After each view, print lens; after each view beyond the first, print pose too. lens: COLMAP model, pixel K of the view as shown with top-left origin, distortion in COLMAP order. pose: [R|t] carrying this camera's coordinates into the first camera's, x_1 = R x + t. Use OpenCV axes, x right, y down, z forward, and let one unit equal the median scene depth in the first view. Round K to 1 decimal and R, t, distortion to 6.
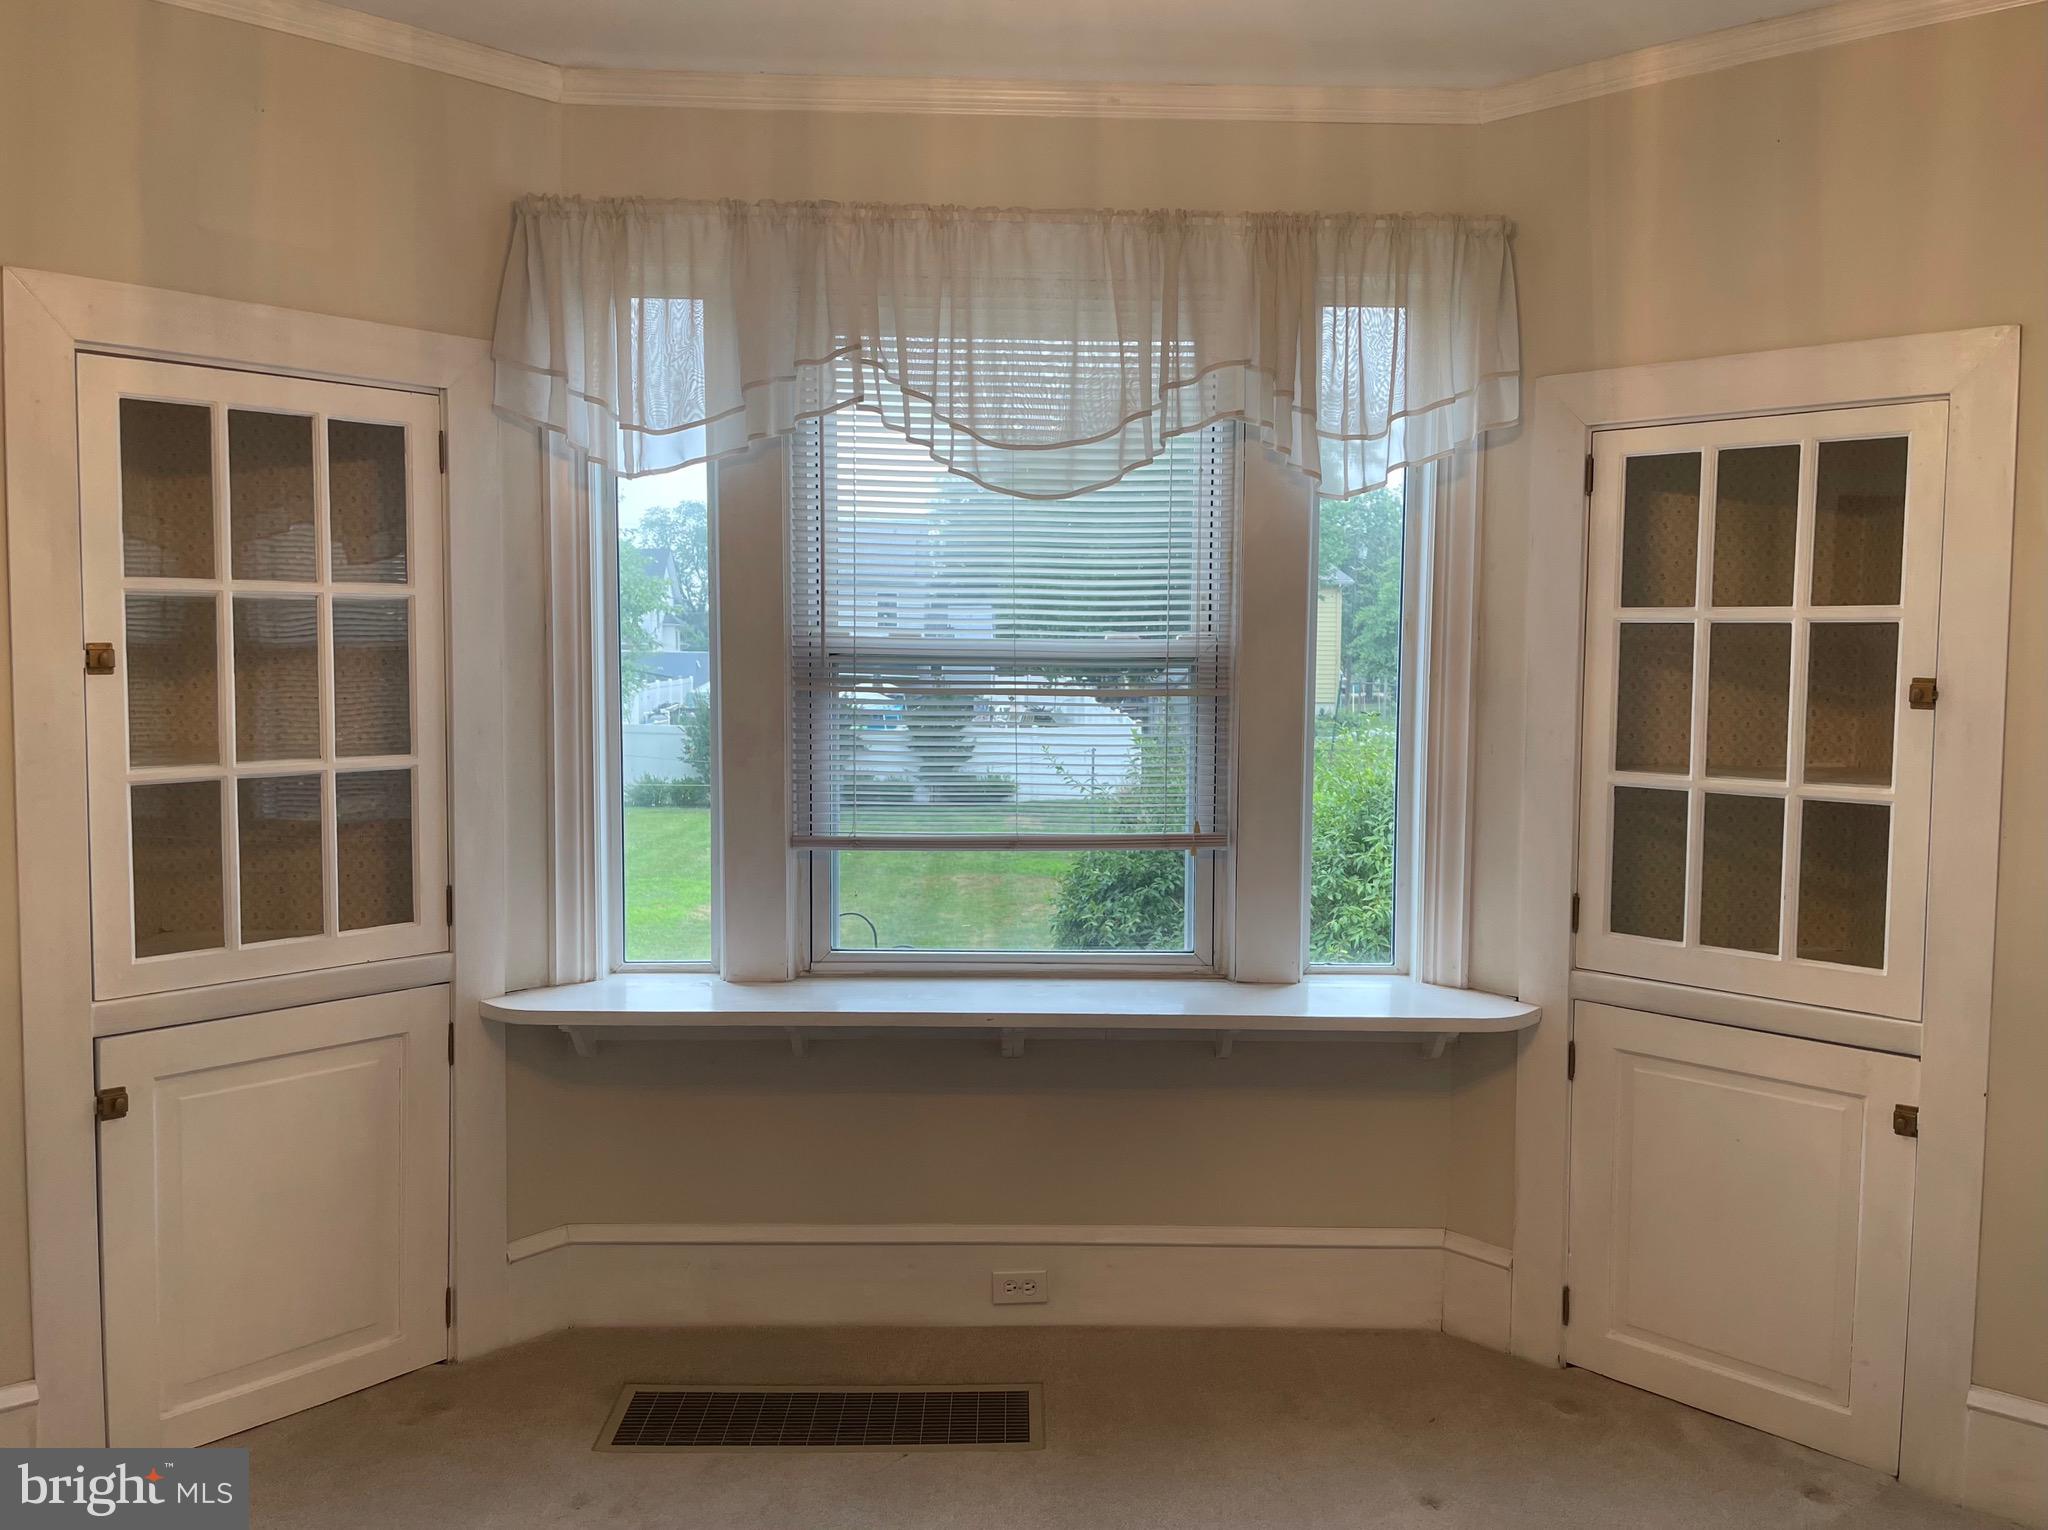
lens RADIAL K [[1641.4, 0, 1033.0], [0, 1641.4, 716.2], [0, 0, 1]] dist [0.067558, 0.000554]
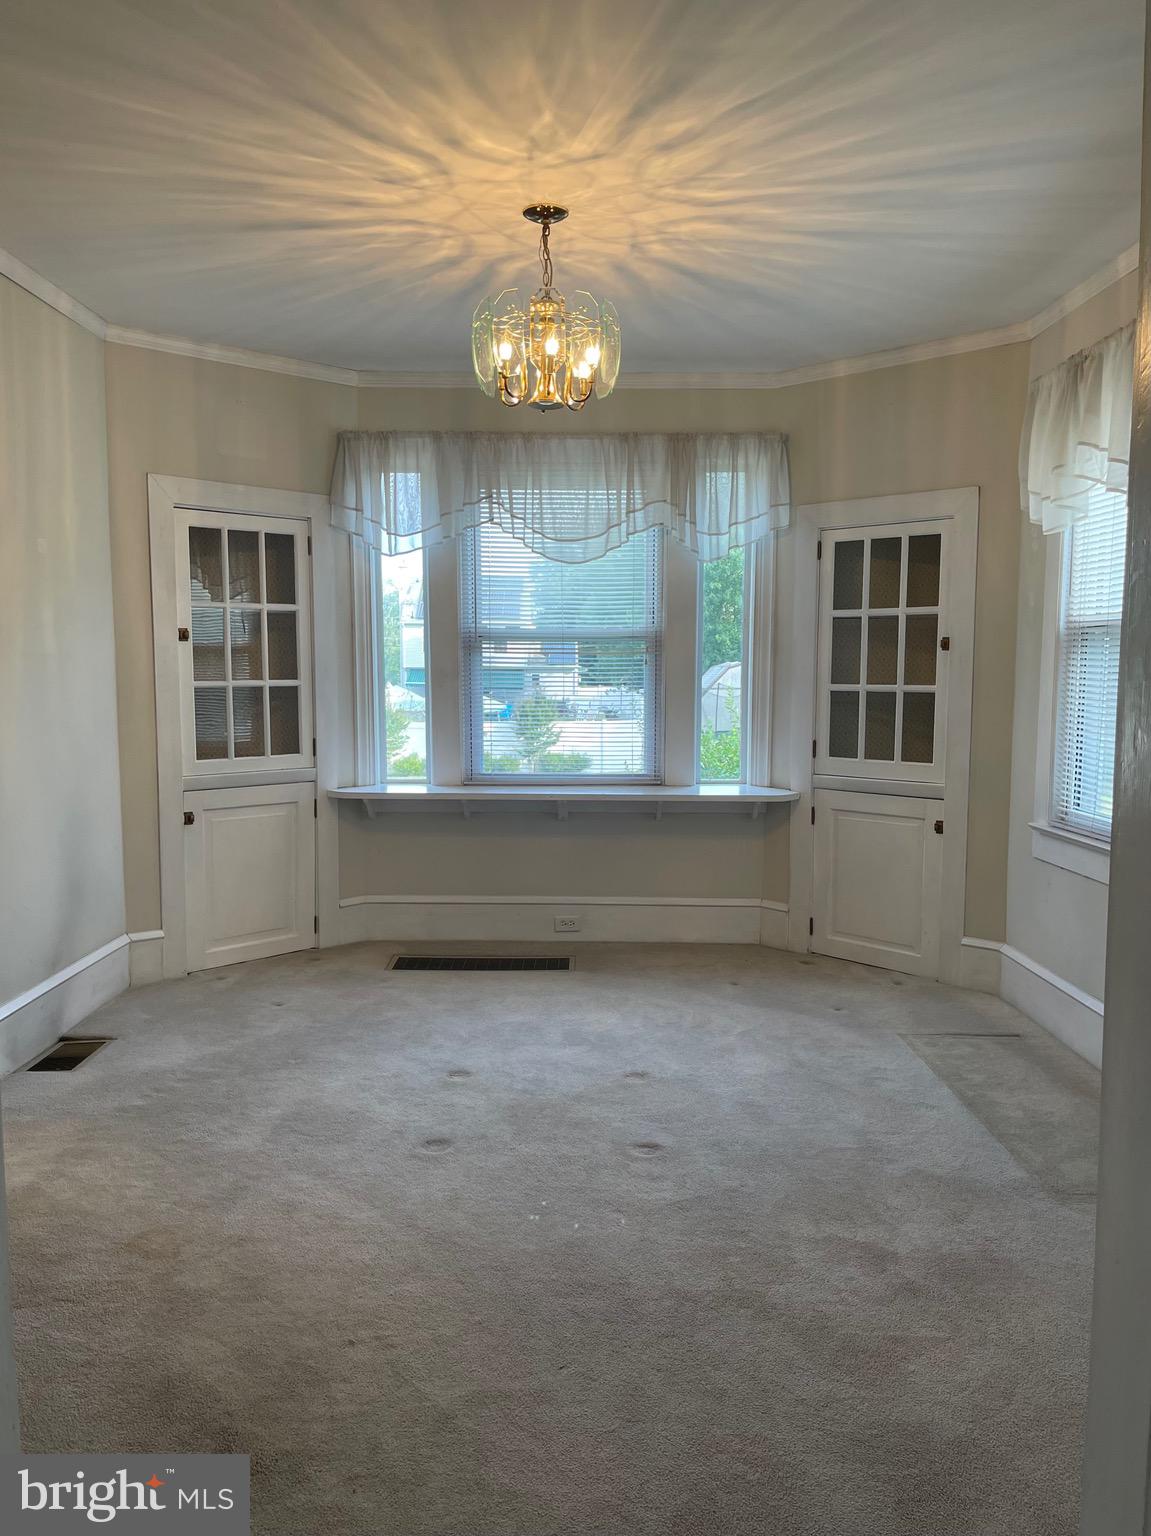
lens RADIAL K [[1203.4, 0, 568.0], [0, 1203.4, 775.6], [0, 0, 1]] dist [0.061420, -0.080874]
pose [[0.998966, -0.002660, -0.045386, 0.071637], [0.004697, 0.998984, 0.044825, 0.082068], [0.045220, -0.044992, 0.997963, -0.646097]]
